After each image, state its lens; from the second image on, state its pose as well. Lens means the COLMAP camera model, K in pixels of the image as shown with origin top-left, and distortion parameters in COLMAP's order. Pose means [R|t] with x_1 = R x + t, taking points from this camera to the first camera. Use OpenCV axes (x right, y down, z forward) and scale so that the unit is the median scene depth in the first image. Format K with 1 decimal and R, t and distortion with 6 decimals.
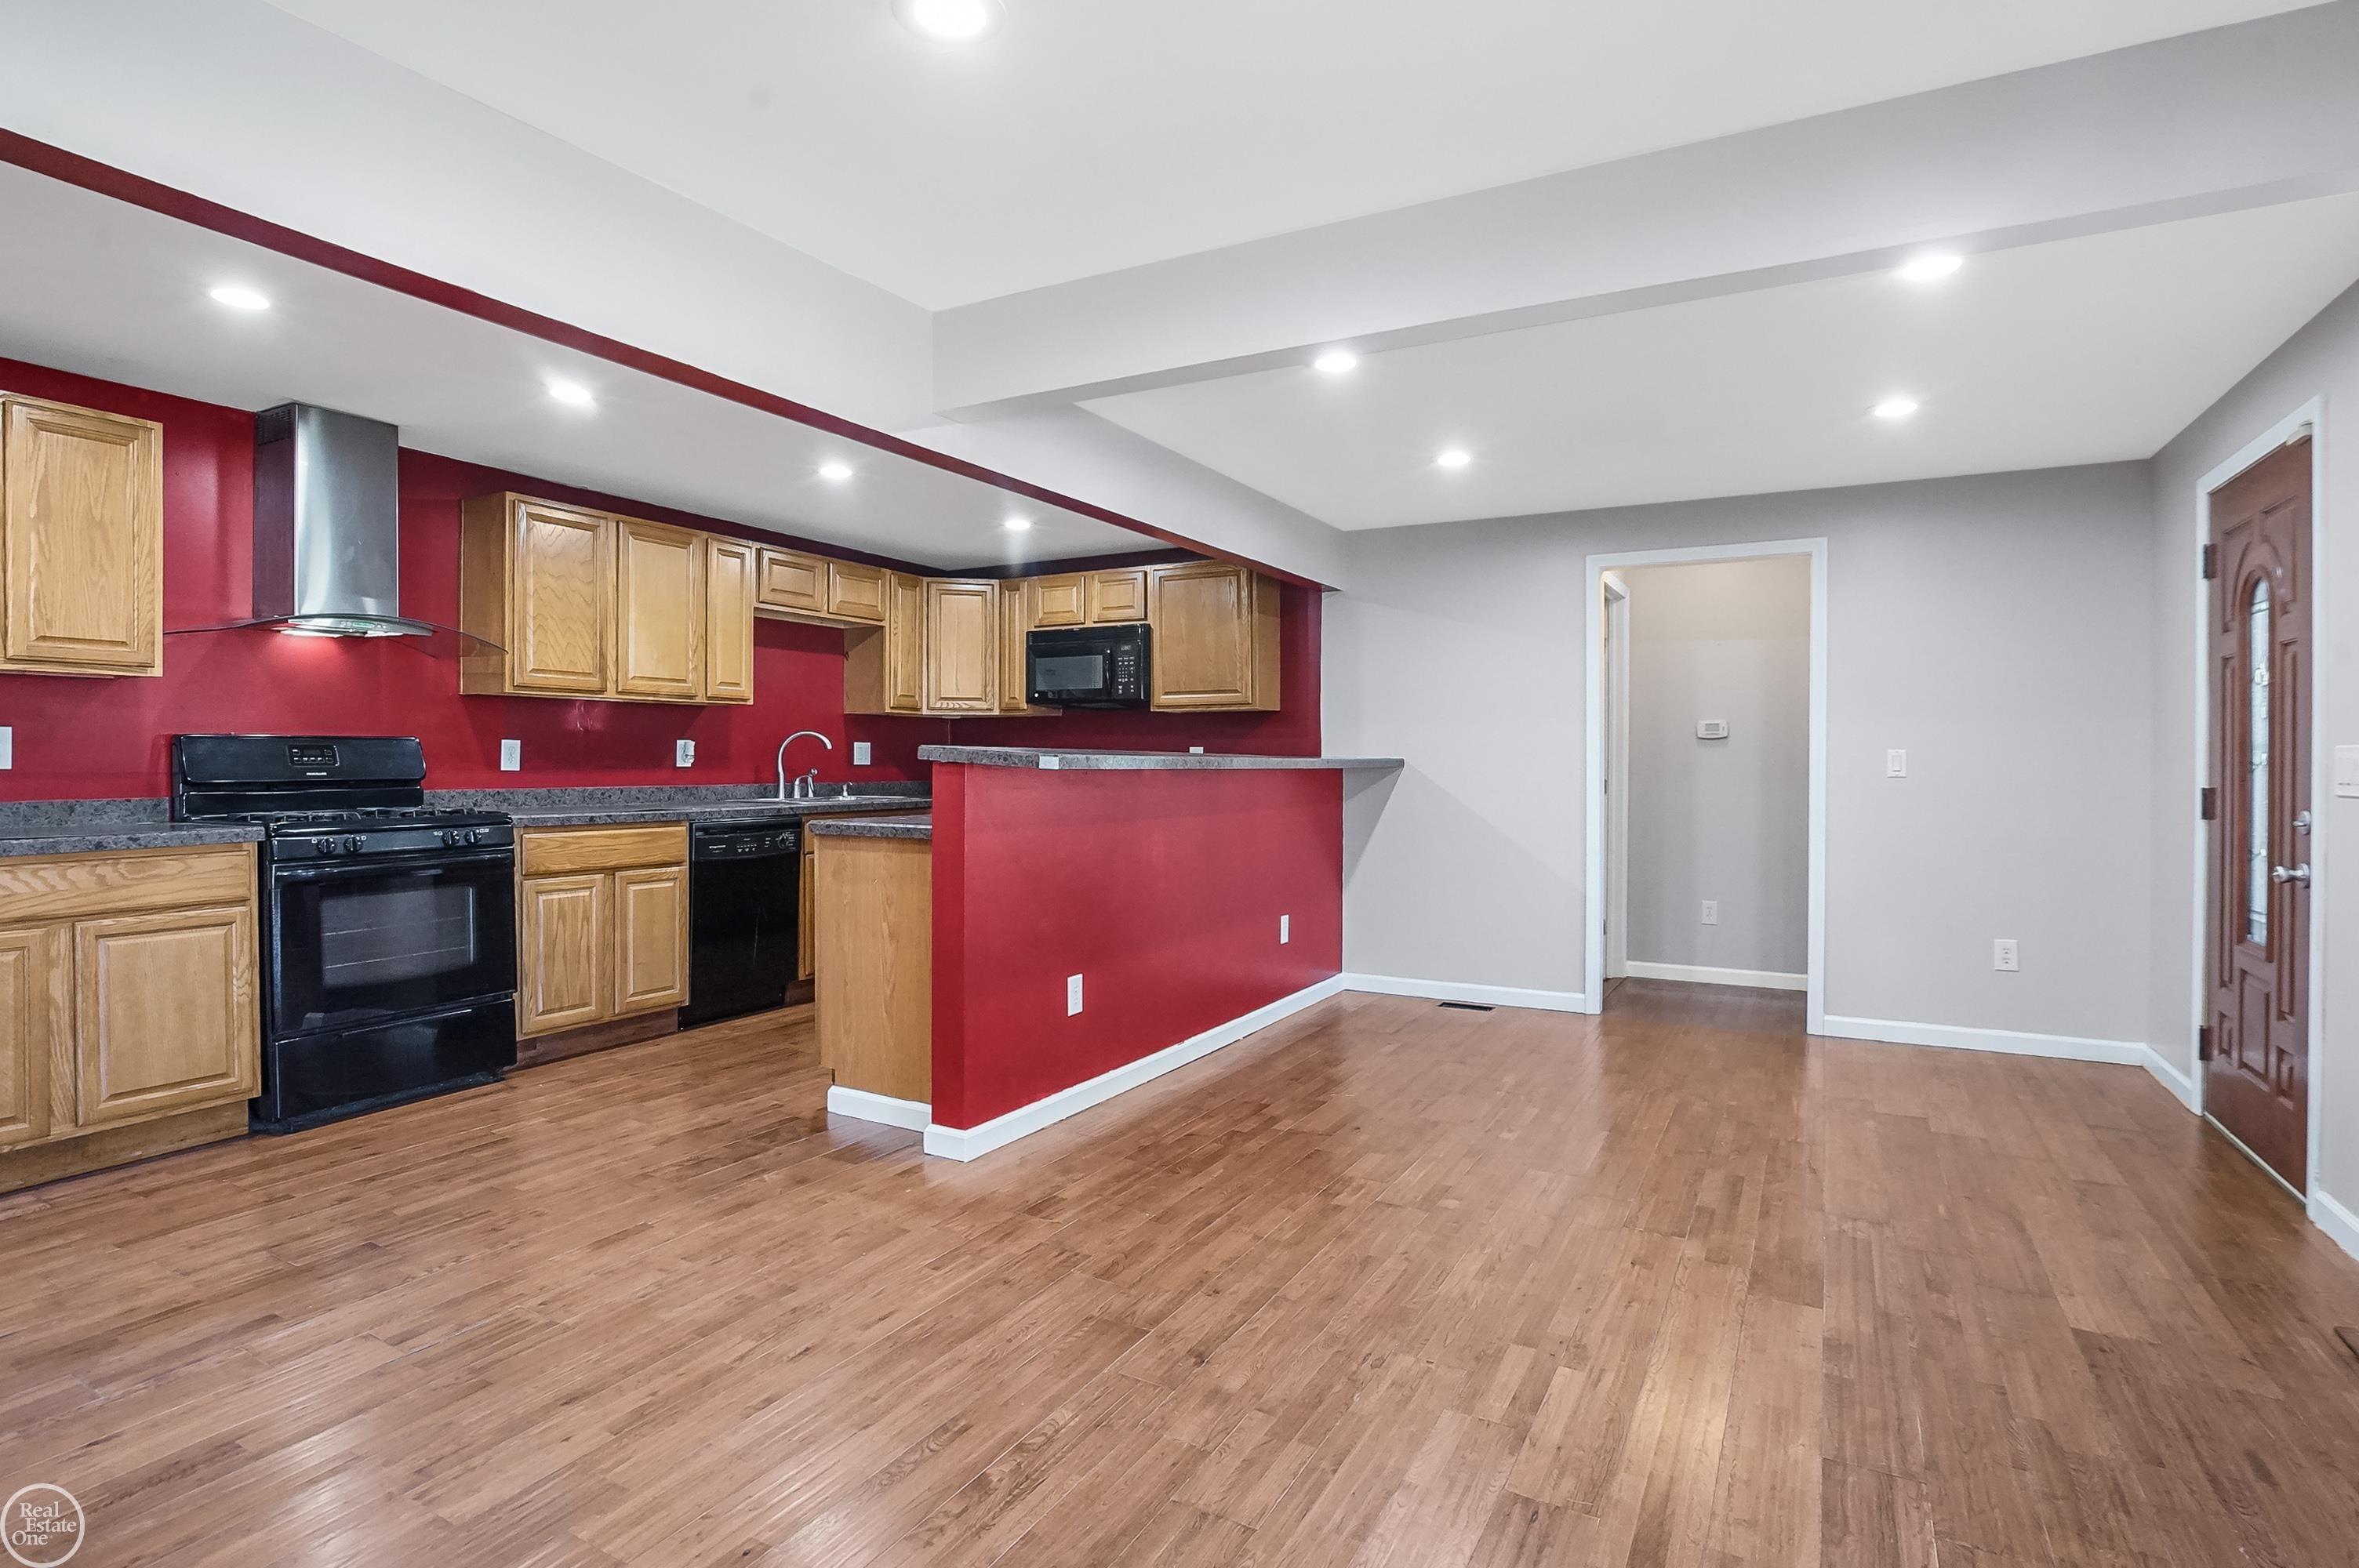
lens RADIAL K [[1167.4, 0, 1178.4], [0, 1167.4, 762.9], [0, 0, 1]] dist [-0.061283, 0.027938]
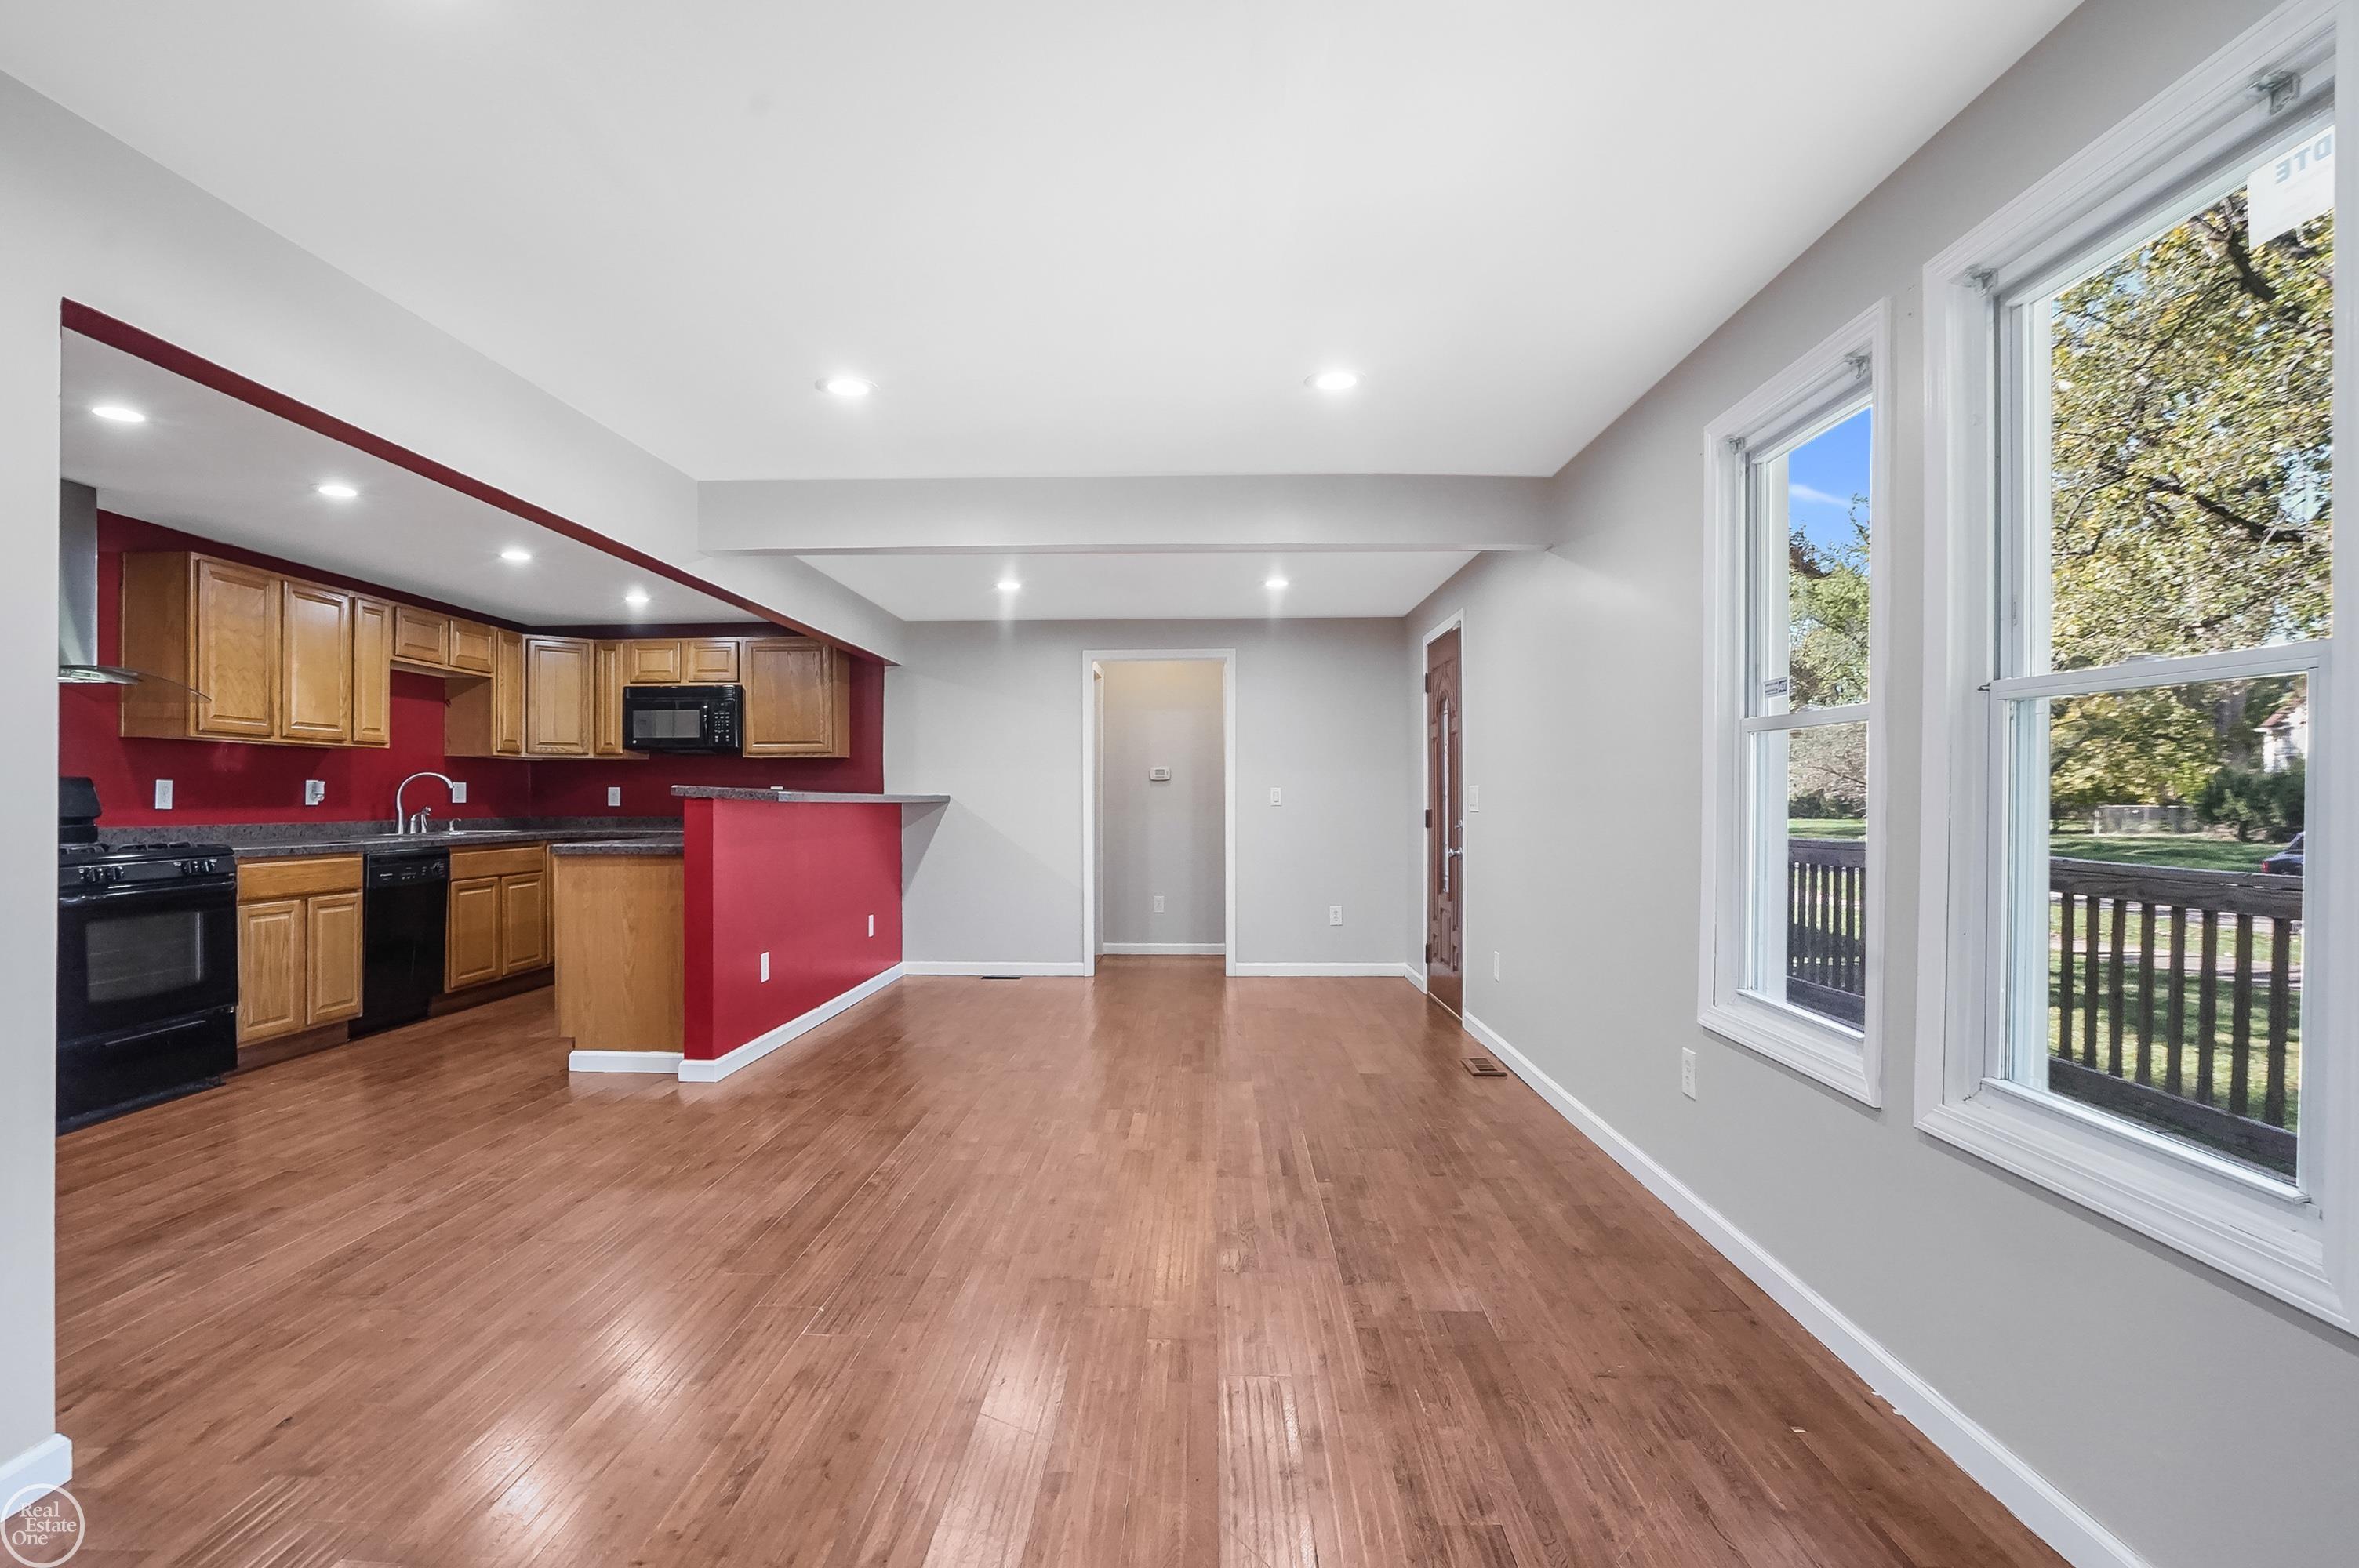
lens RADIAL K [[1167.4, 0, 1178.4], [0, 1167.4, 762.9], [0, 0, 1]] dist [-0.061283, 0.027938]
pose [[0.884414, 0.009130, 0.466614, -0.250743], [0.006320, 0.999483, -0.031536, 0.003353], [-0.466660, 0.030840, 0.883899, -0.374022]]
